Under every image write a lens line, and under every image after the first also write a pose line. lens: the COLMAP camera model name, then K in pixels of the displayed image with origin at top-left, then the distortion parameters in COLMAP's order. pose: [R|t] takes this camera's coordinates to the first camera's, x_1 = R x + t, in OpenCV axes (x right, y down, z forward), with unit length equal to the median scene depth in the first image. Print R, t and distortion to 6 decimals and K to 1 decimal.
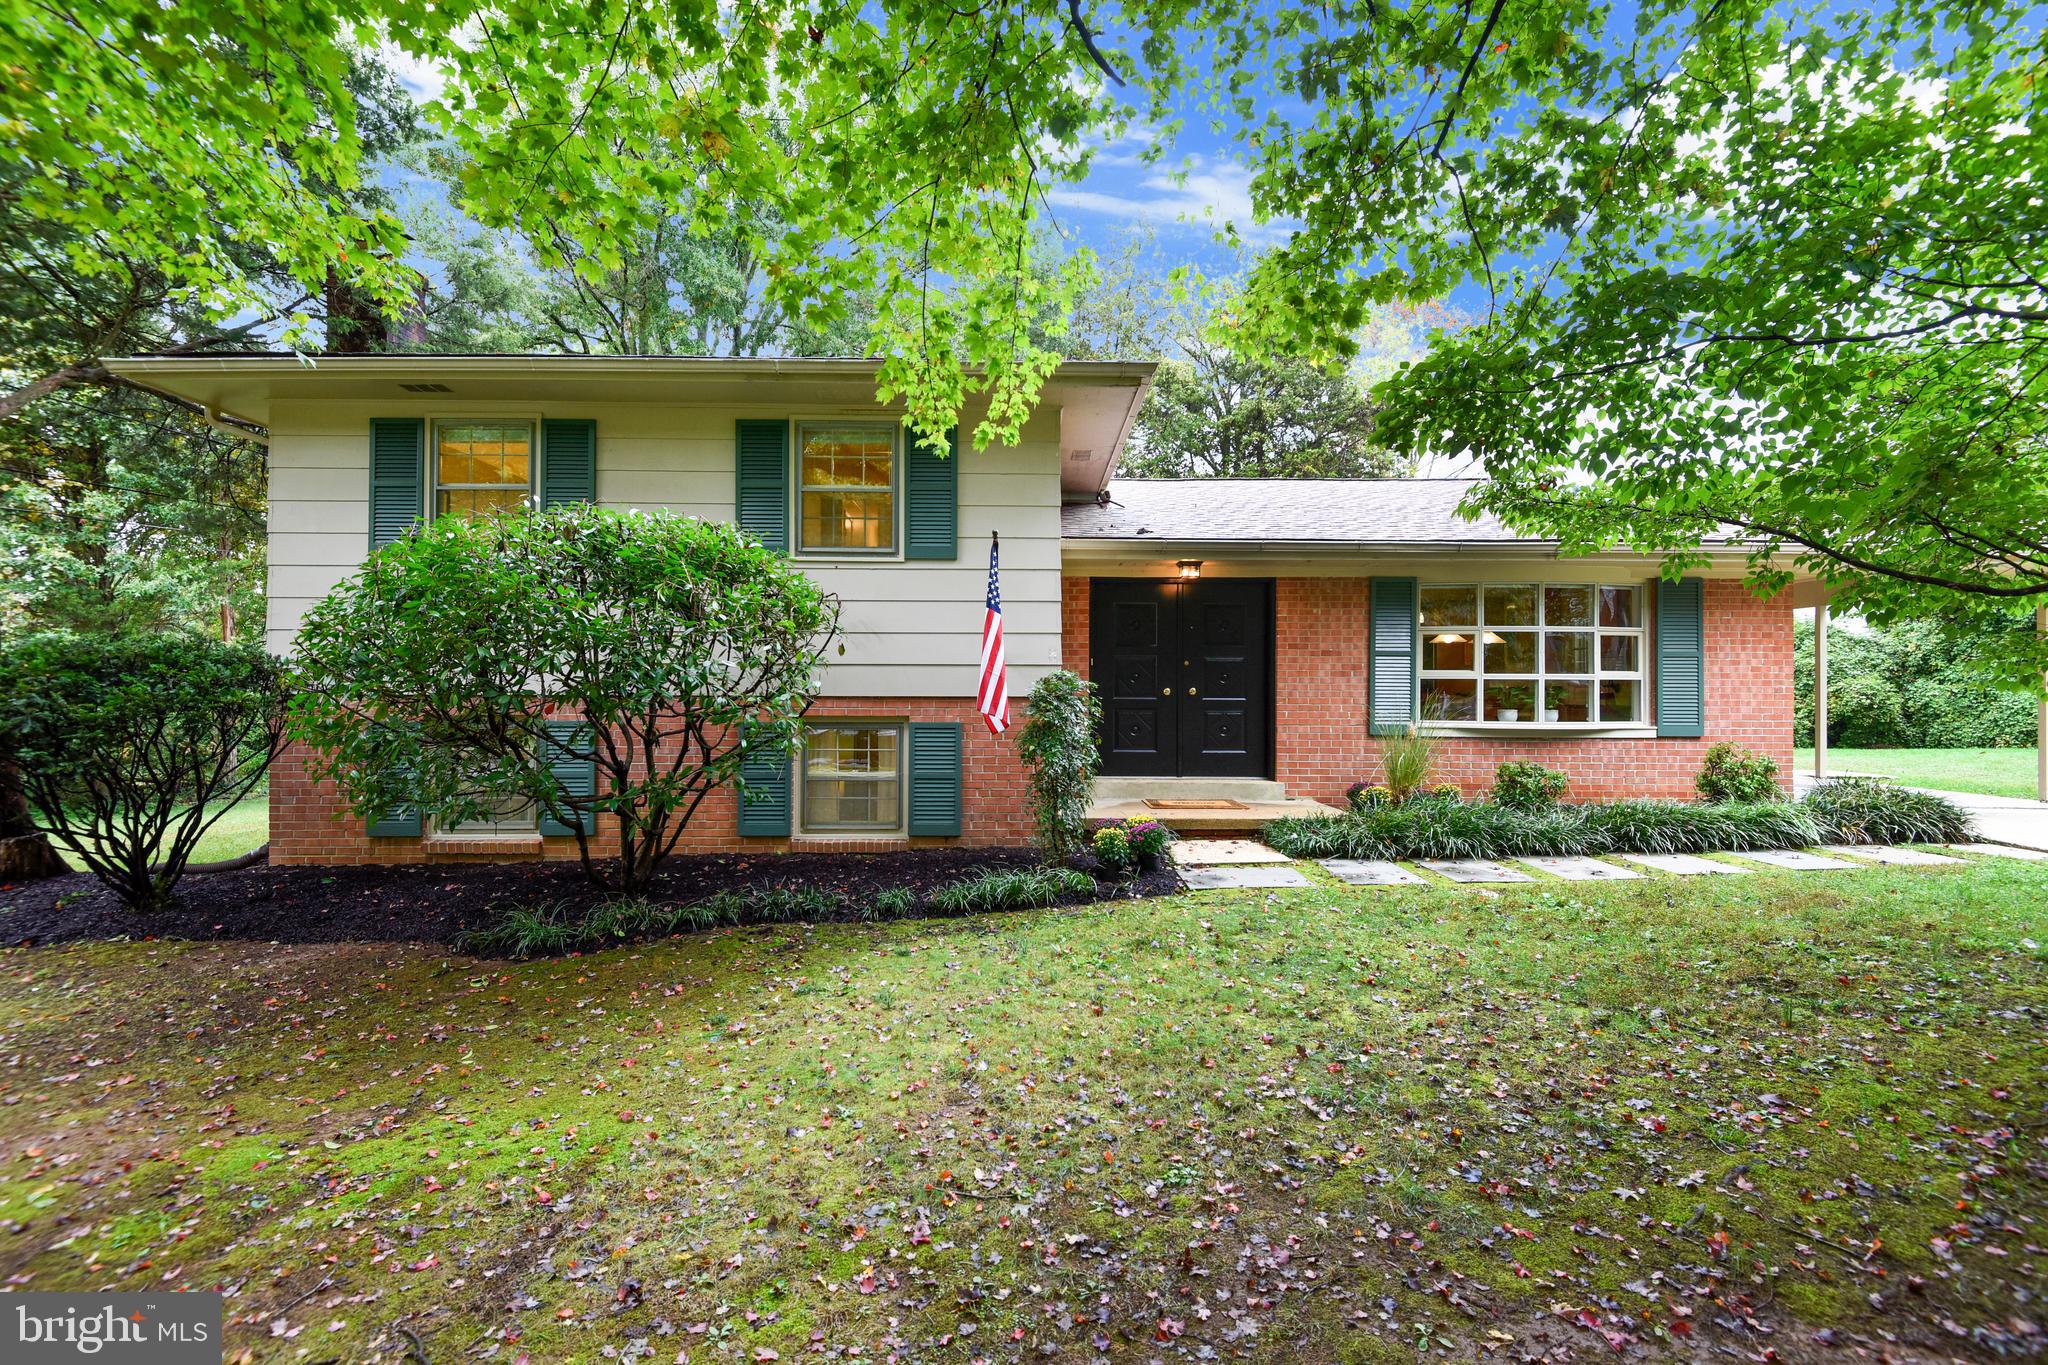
lens RADIAL K [[923.0, 0, 1024.0], [0, 923.0, 682.5], [0, 0, 1]] dist [0.000418, -0.000685]
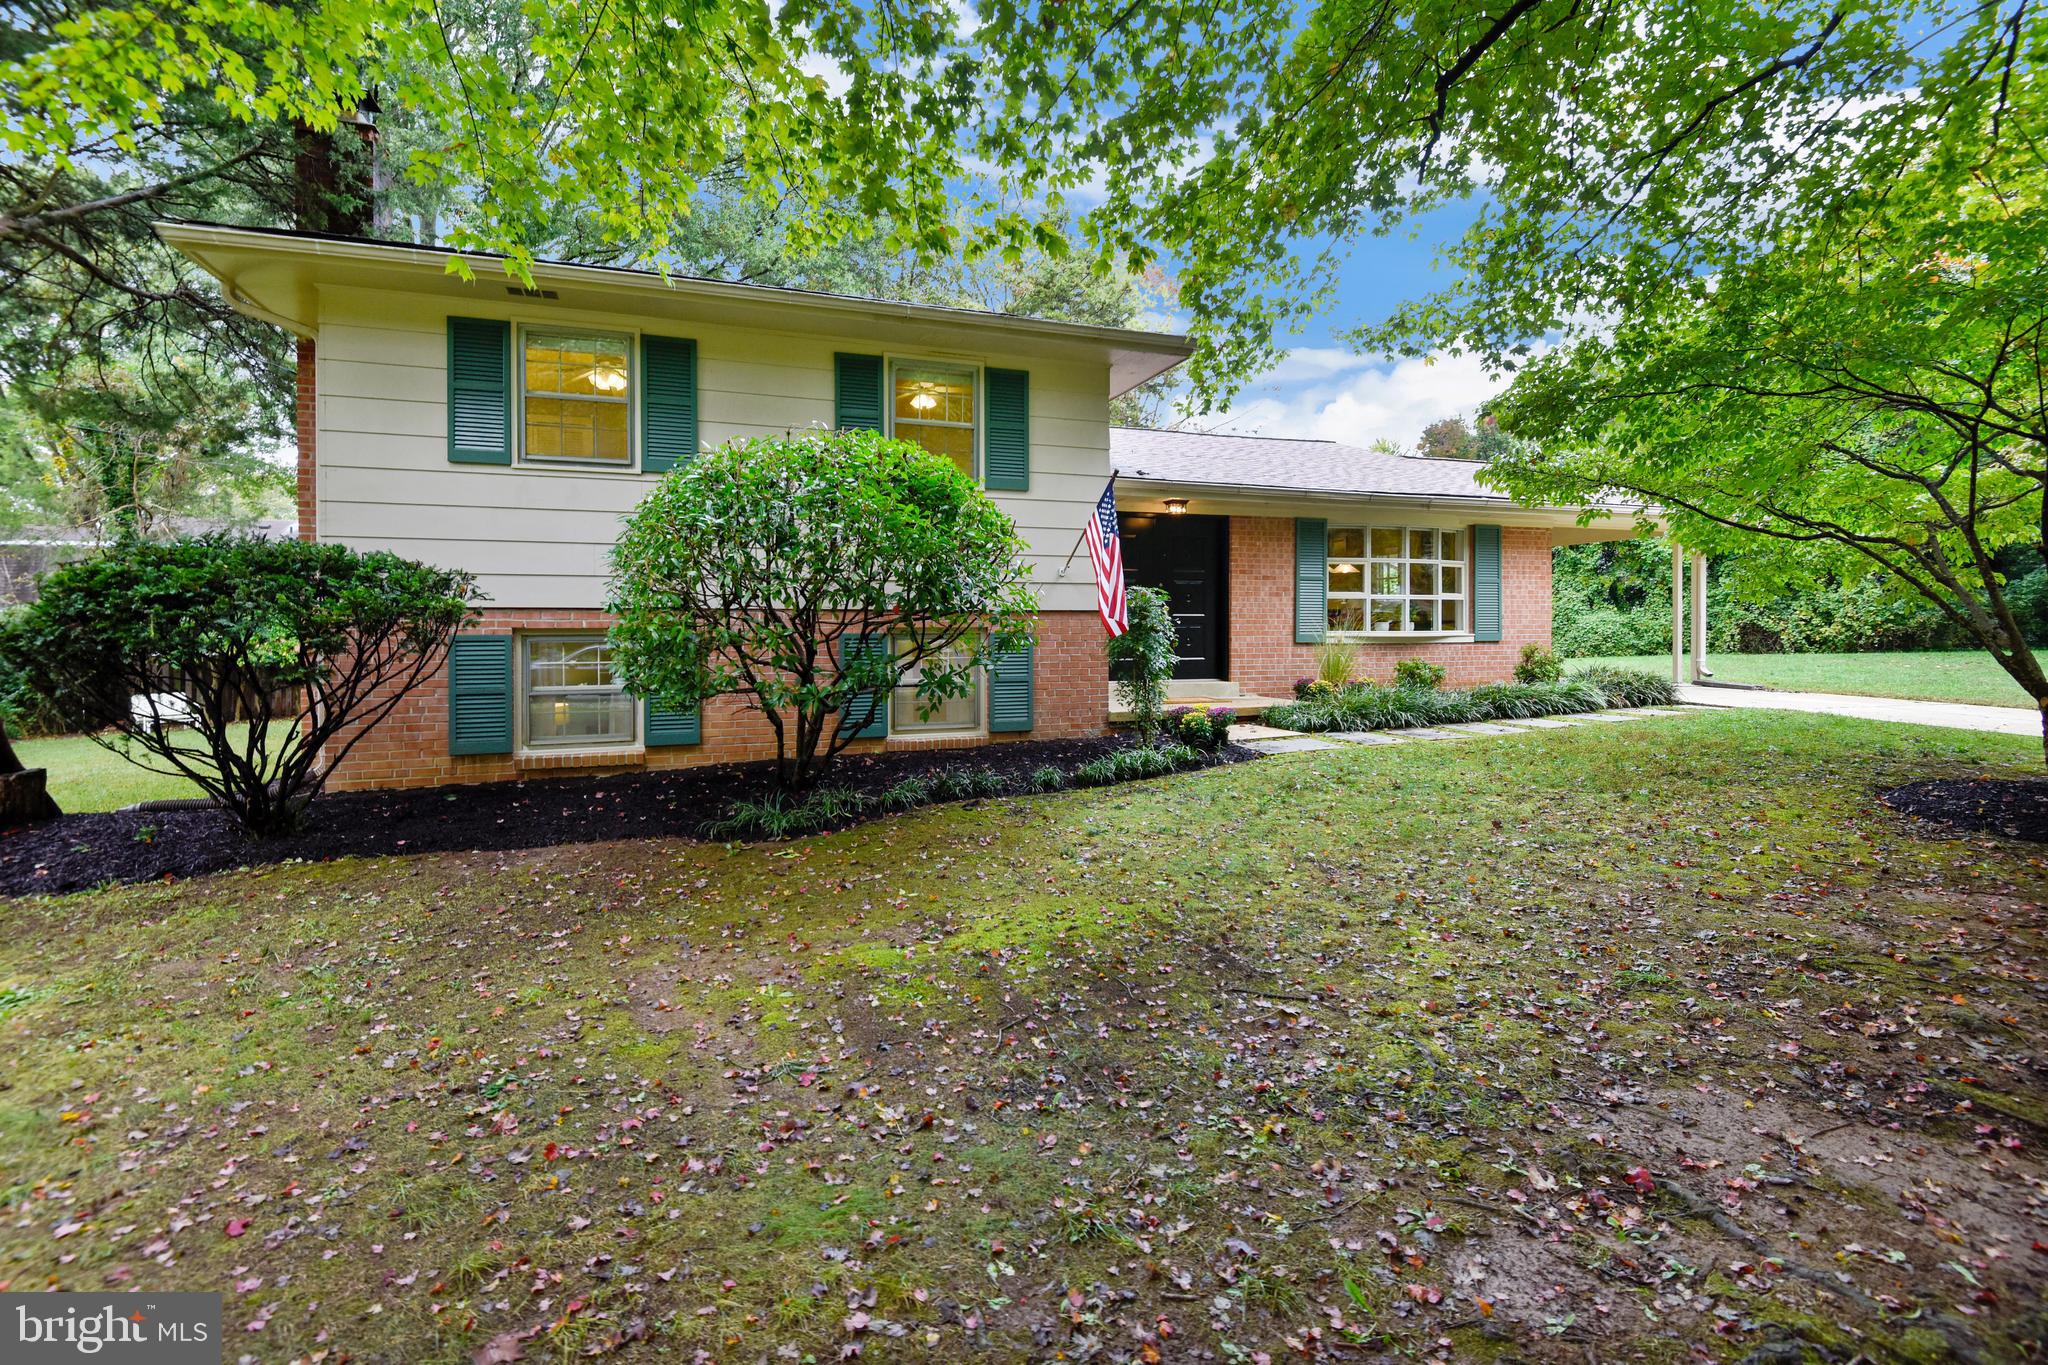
lens RADIAL K [[935.2, 0, 1024.0], [0, 935.2, 682.5], [0, 0, 1]] dist [0.002460, -0.000101]
pose [[0.947159, -0.024407, 0.319834, -0.451473], [-0.000479, 0.996992, 0.077502, 0.013820], [-0.320764, -0.073560, 0.944298, -0.114533]]
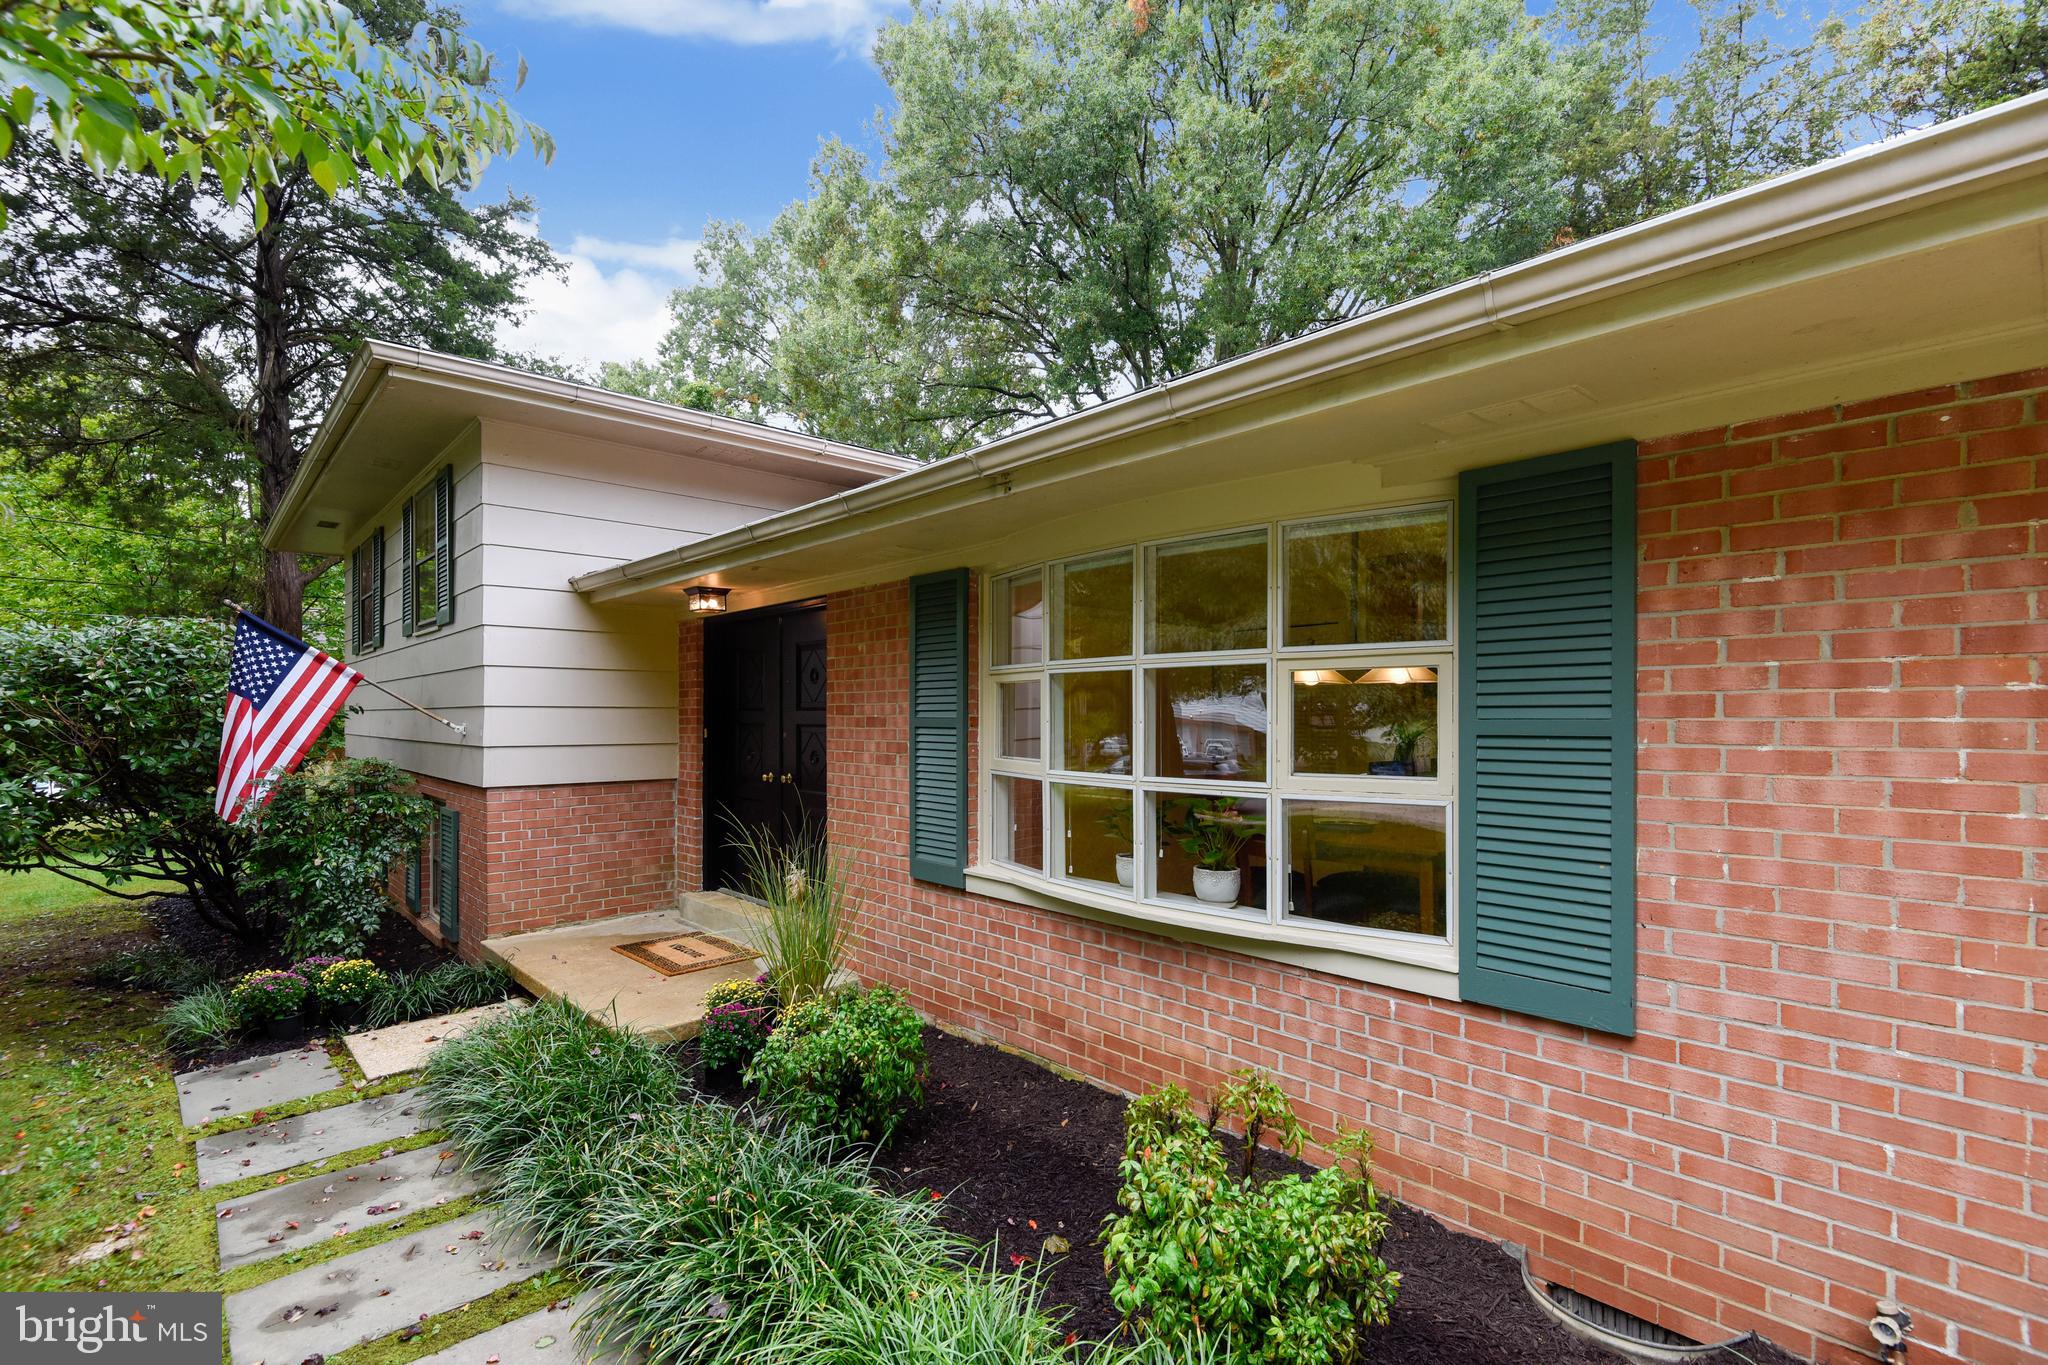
lens RADIAL K [[923.0, 0, 1024.0], [0, 923.0, 682.5], [0, 0, 1]] dist [0.000418, -0.000685]
pose [[0.691002, -0.029760, -0.722240, 0.952008], [0.017286, 0.999547, -0.024648, -0.047973], [0.722646, 0.004548, 0.691203, 0.807424]]
